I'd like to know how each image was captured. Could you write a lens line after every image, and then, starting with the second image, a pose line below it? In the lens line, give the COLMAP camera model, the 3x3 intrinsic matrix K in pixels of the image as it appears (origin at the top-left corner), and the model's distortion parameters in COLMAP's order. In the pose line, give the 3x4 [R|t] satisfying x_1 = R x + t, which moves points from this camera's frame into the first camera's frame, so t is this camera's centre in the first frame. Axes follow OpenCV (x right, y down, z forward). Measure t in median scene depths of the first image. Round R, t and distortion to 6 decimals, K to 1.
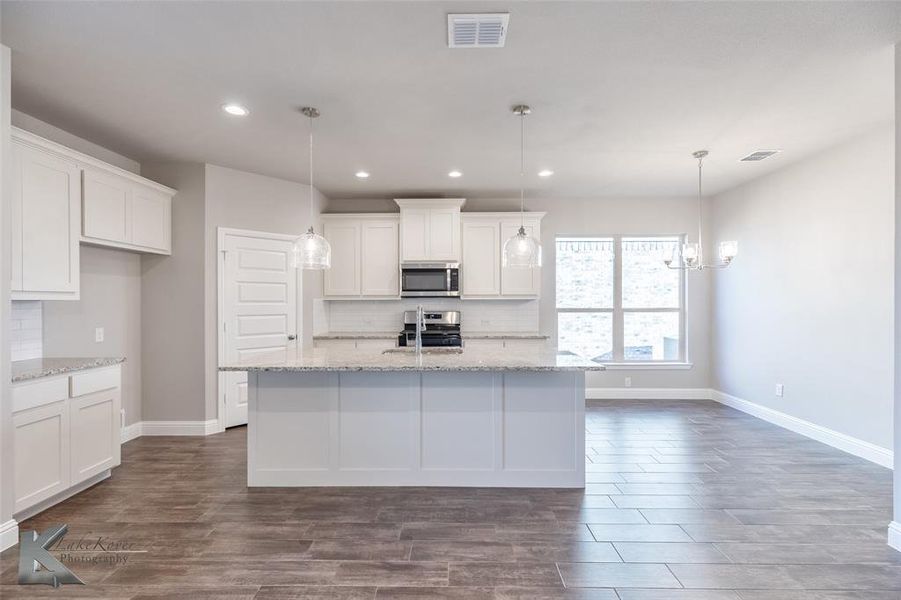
lens RADIAL K [[406.6, 0, 454.3], [0, 406.6, 303.5], [0, 0, 1]] dist [0.009972, -0.001868]
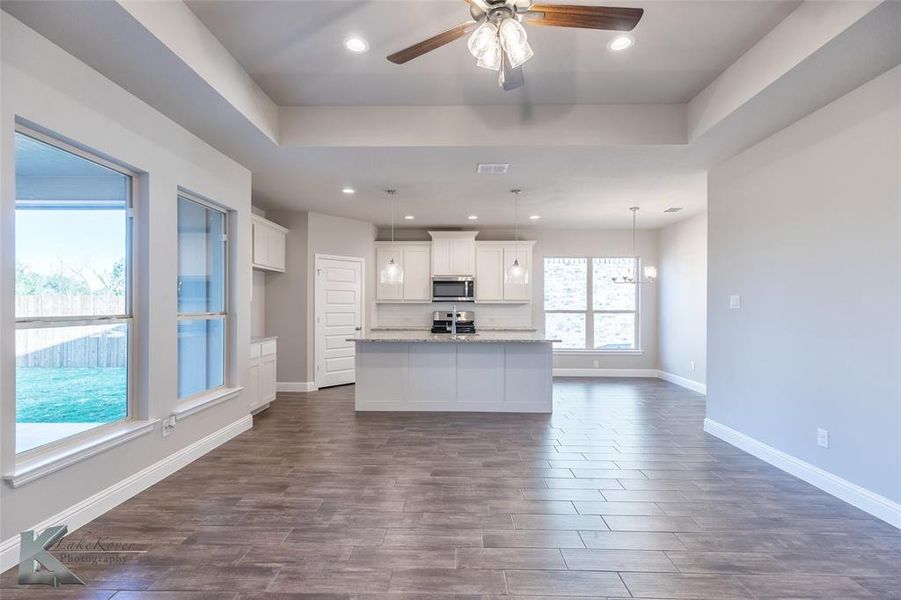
lens RADIAL K [[406.6, 0, 455.5], [0, 406.6, 310.0], [0, 0, 1]] dist [0.009972, -0.001868]
pose [[0.999970, 0.005702, -0.005267, -0.044467], [-0.005688, 0.999980, 0.002770, 0.010285], [0.005283, -0.002740, 0.999982, -0.403826]]
